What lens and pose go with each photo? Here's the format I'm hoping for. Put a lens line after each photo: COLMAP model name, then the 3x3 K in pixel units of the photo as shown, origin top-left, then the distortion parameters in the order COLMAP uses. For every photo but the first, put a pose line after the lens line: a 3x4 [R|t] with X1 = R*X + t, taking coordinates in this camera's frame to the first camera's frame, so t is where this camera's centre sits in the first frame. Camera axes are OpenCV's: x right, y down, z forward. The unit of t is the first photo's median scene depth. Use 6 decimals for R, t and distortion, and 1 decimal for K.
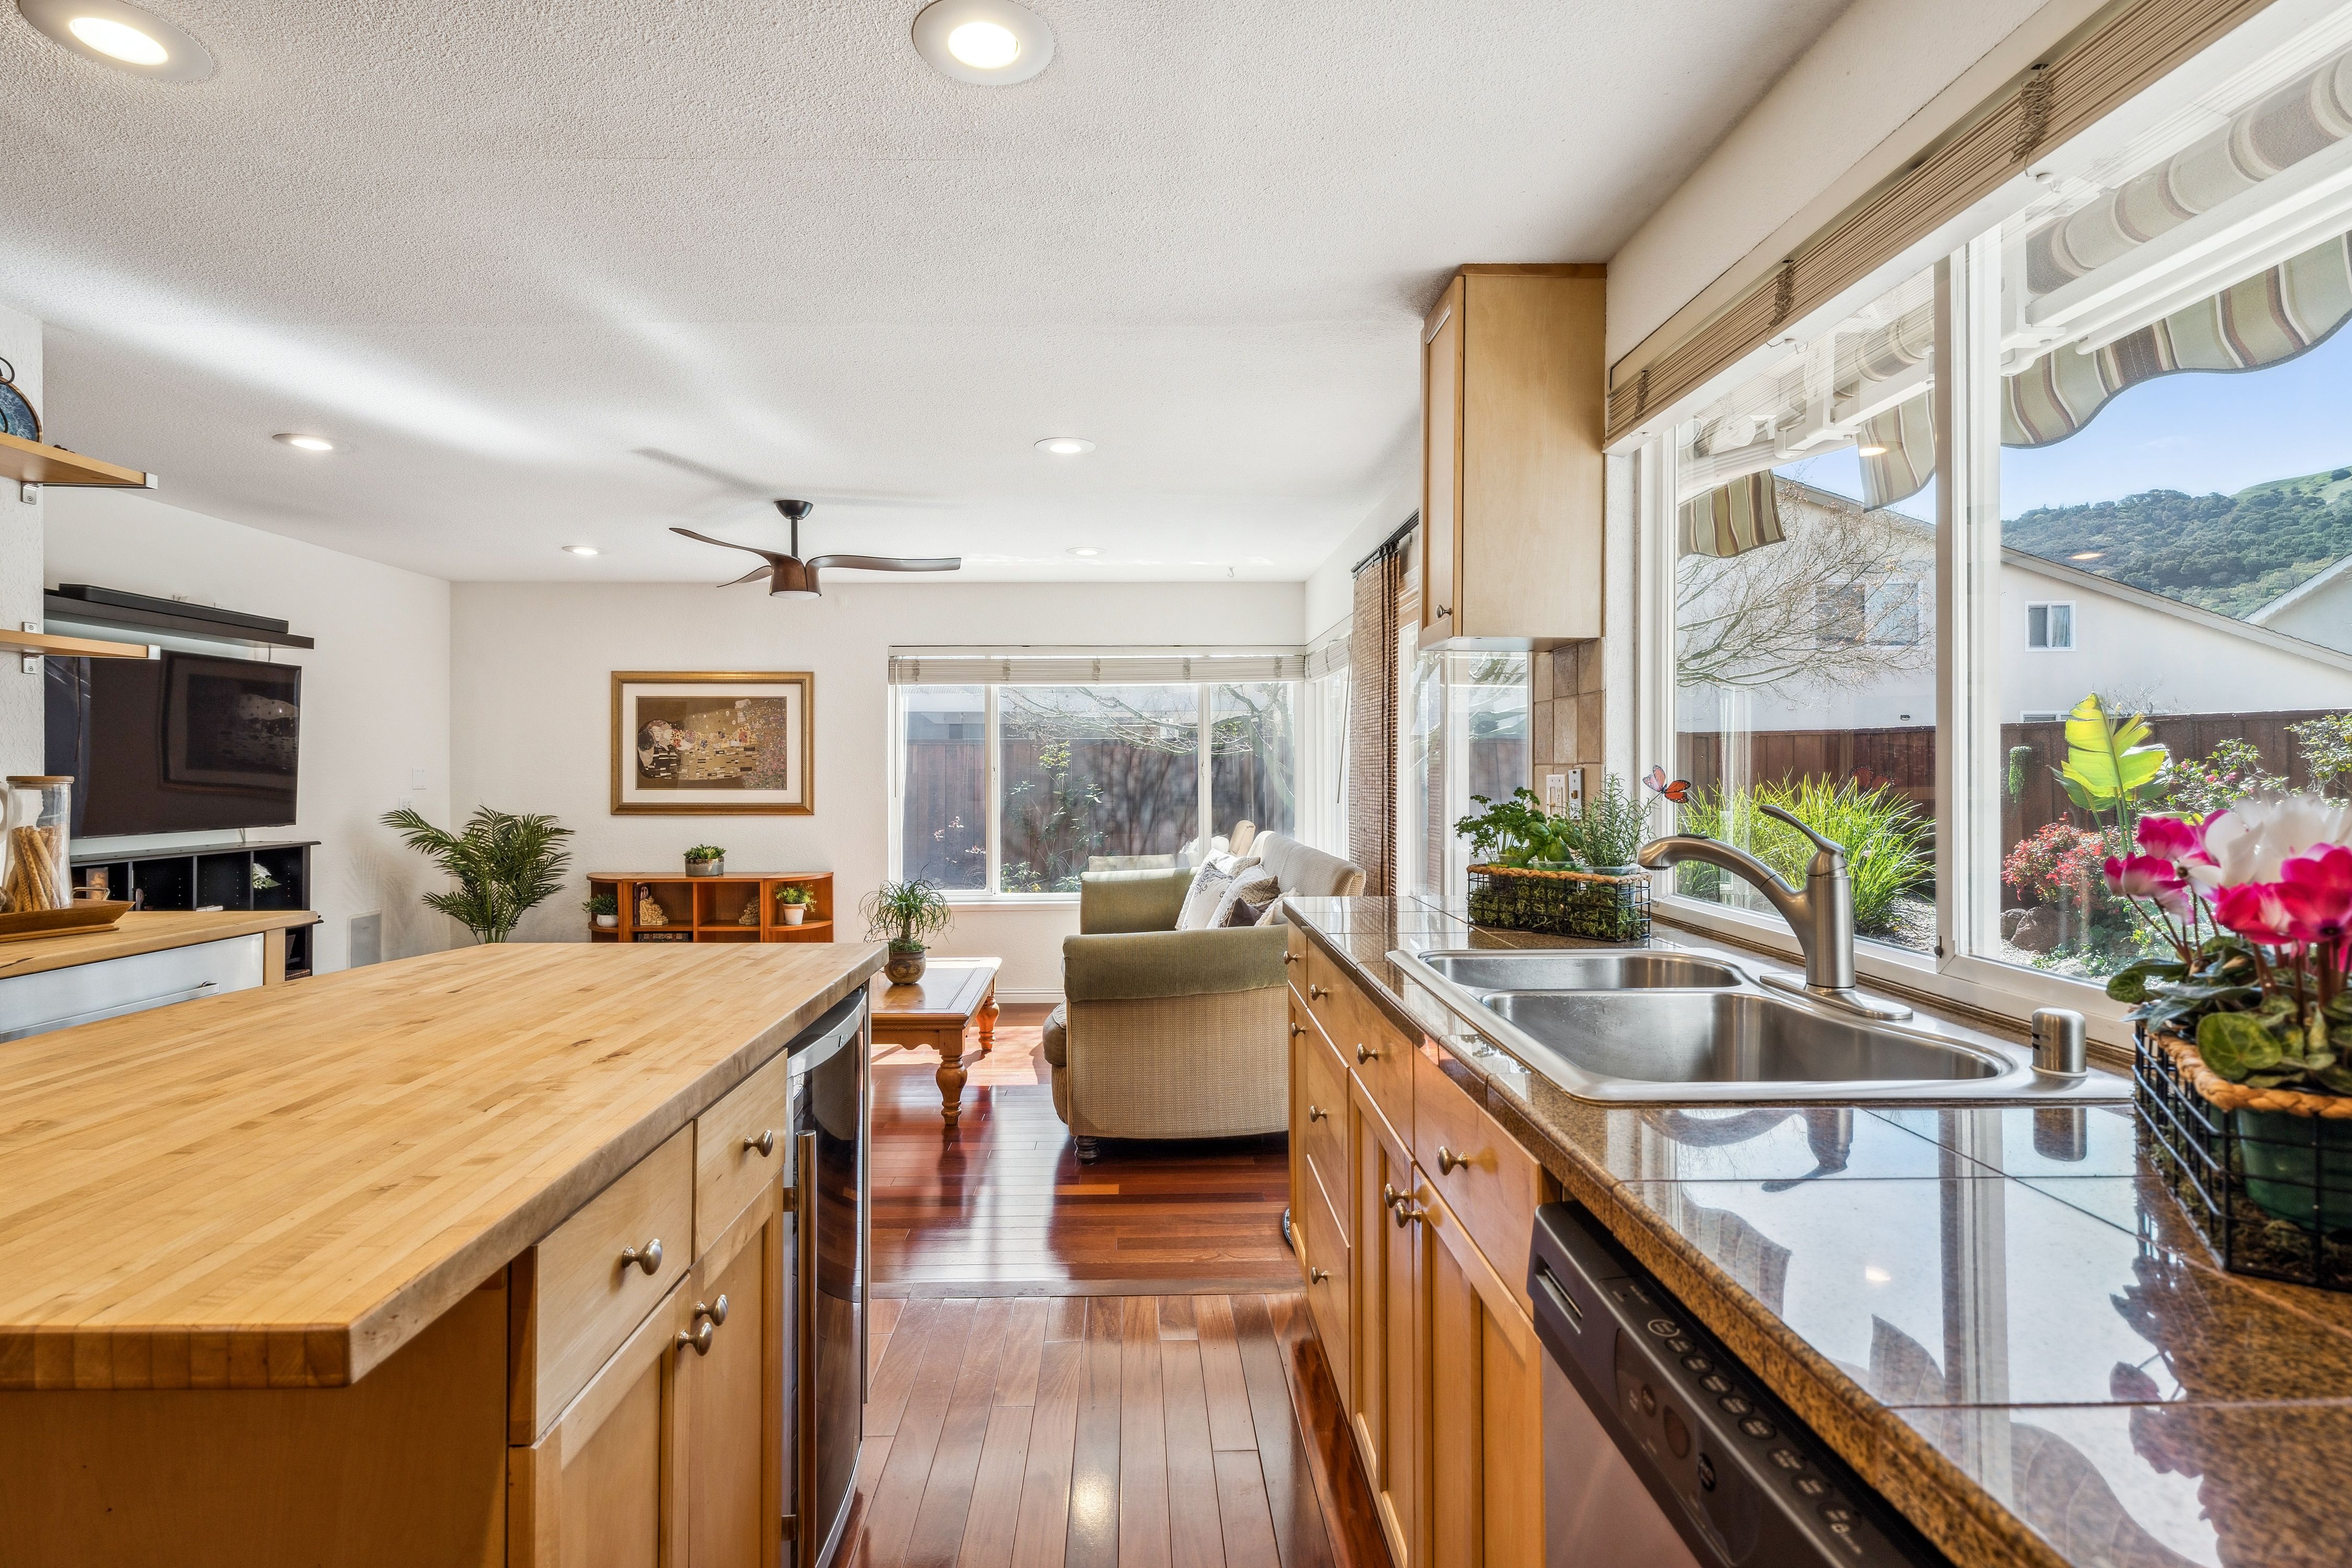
lens RADIAL K [[1120.5, 0, 1159.7], [0, 1120.5, 761.2], [0, 0, 1]] dist [-0.002386, 0.000709]
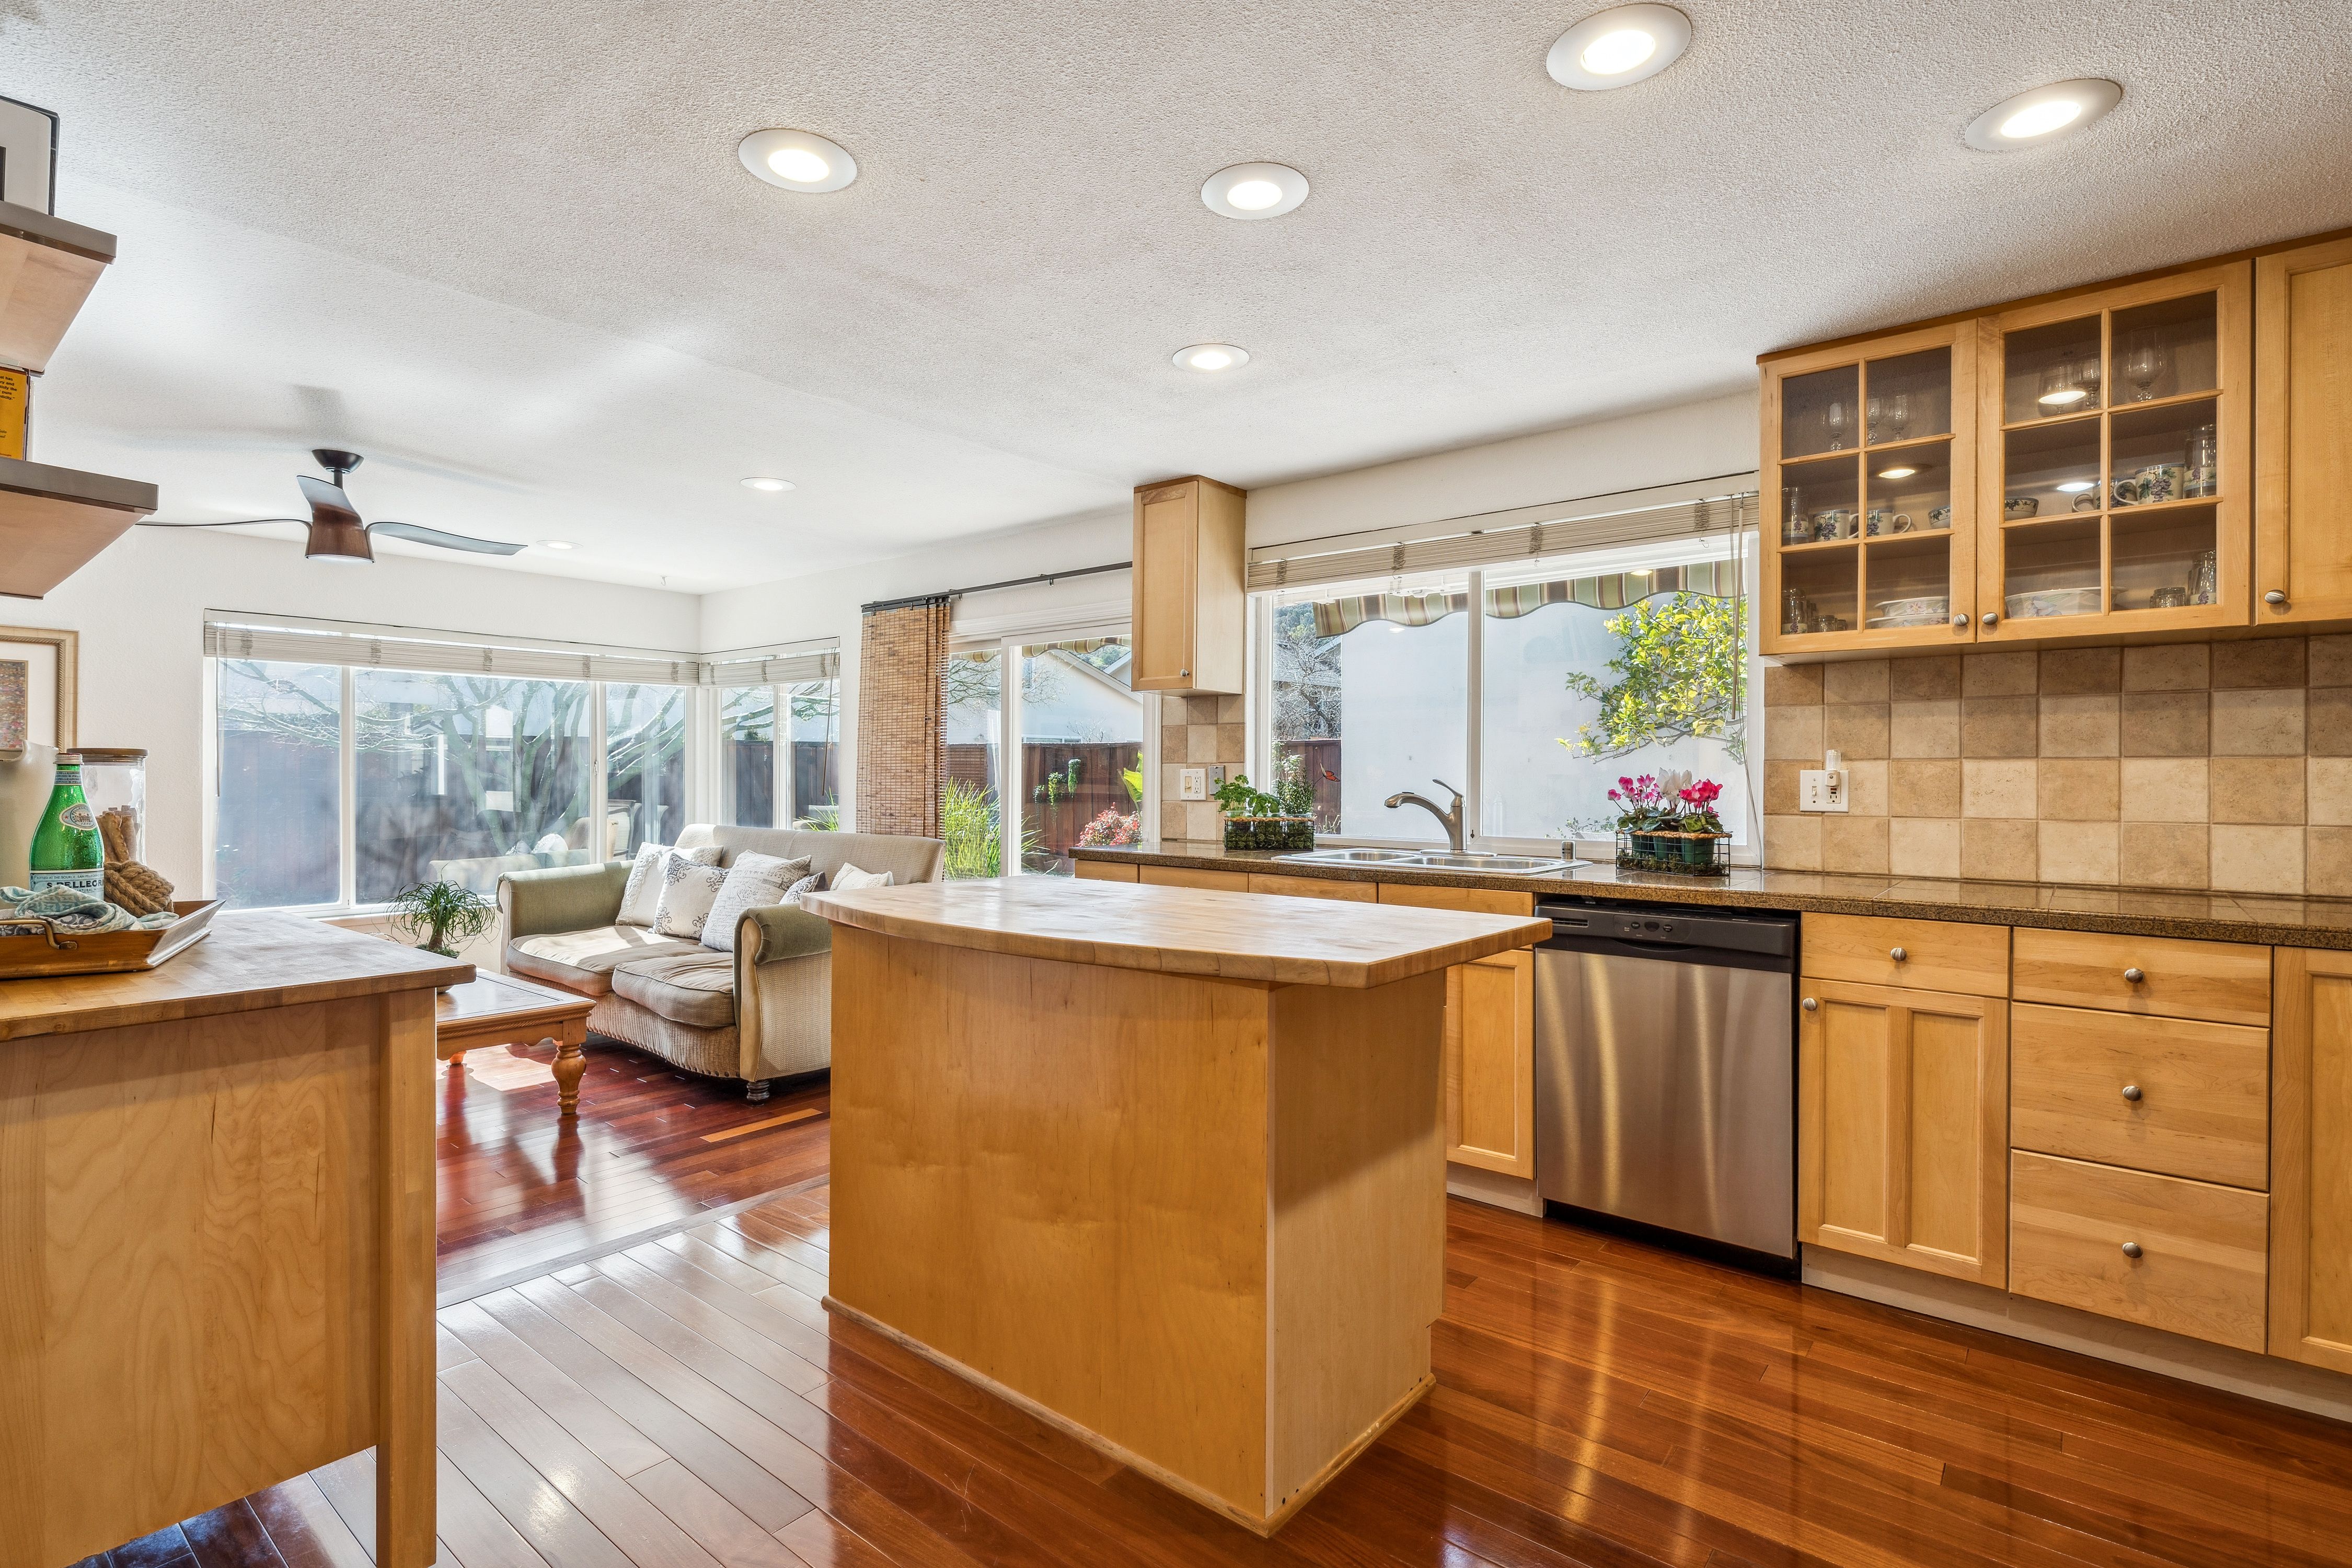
lens RADIAL K [[1120.5, 0, 1147.9], [0, 1120.5, 777.8], [0, 0, 1]] dist [-0.002386, 0.000709]
pose [[0.650990, 0.003700, 0.759077, -0.447905], [-0.010545, 0.999936, 0.004169, 0.008270], [-0.759013, -0.010718, 0.650987, -0.035329]]
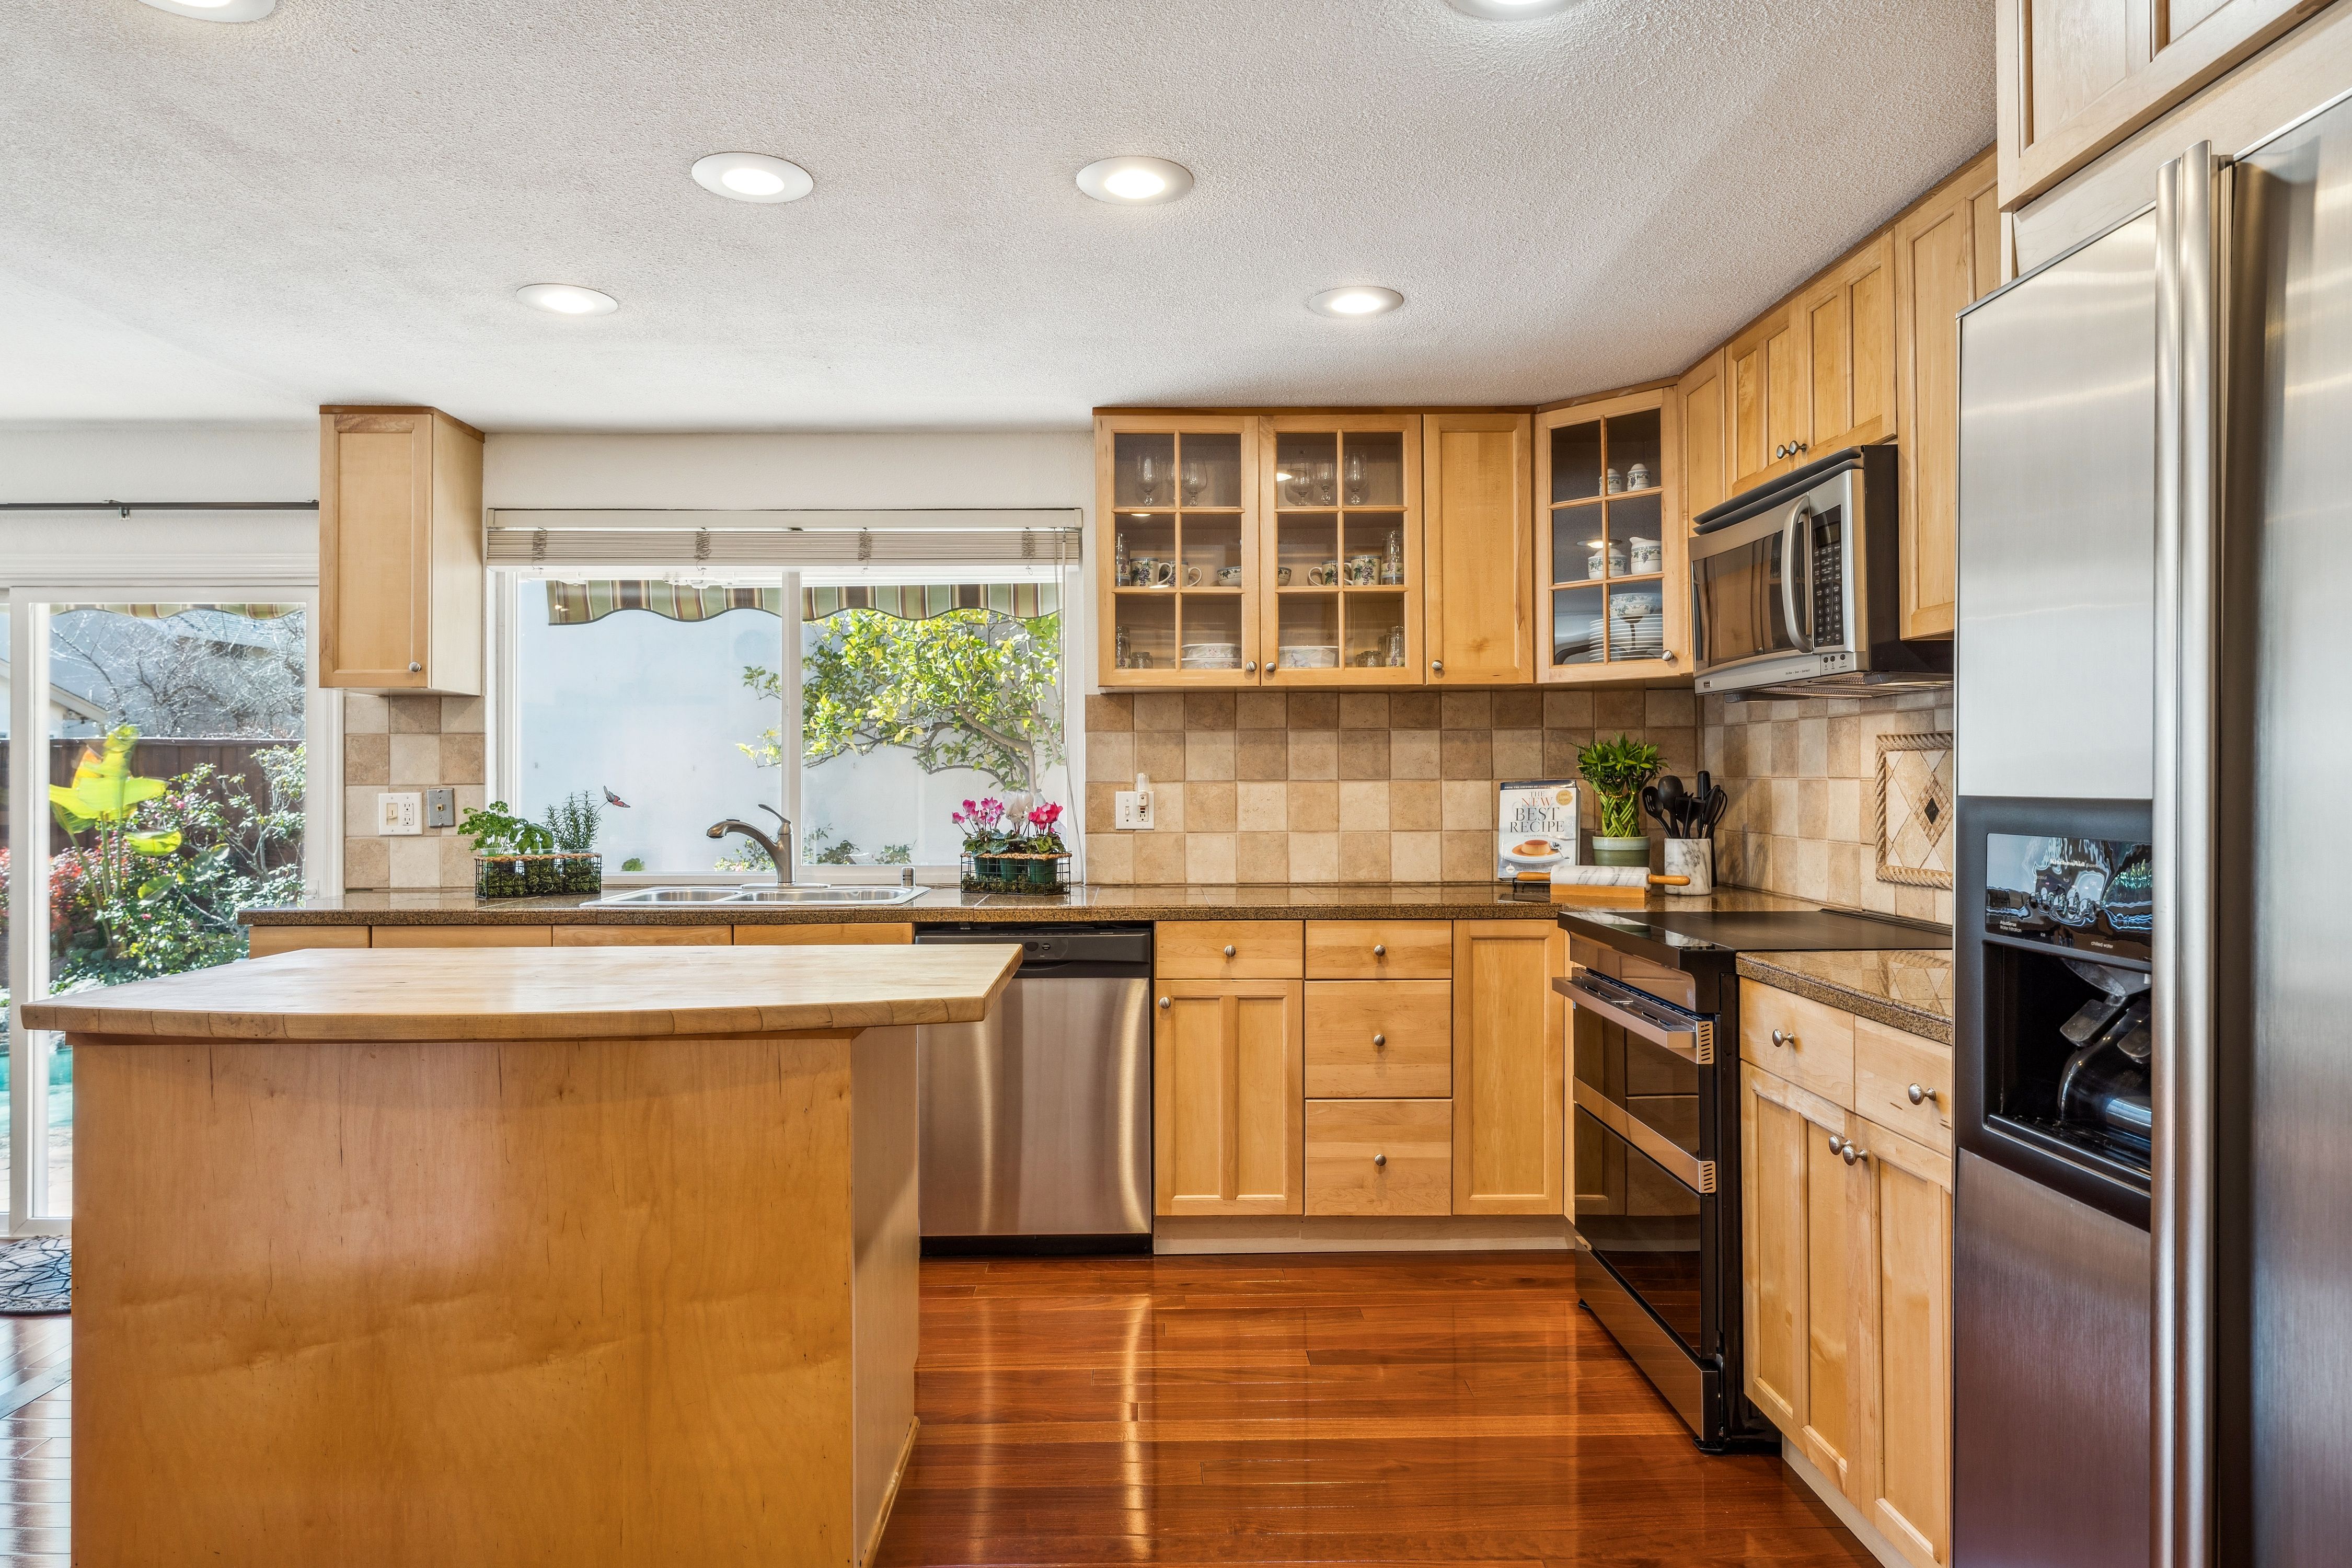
lens RADIAL K [[1410.5, 0, 1161.0], [0, 1410.5, 773.8], [0, 0, 1]] dist [0.002986, 0.000032]
pose [[-0.004905, 0.006277, 0.999968, -0.568255], [-0.002055, 0.999978, -0.006287, -0.001034], [-0.999986, -0.002086, -0.004892, 0.056243]]
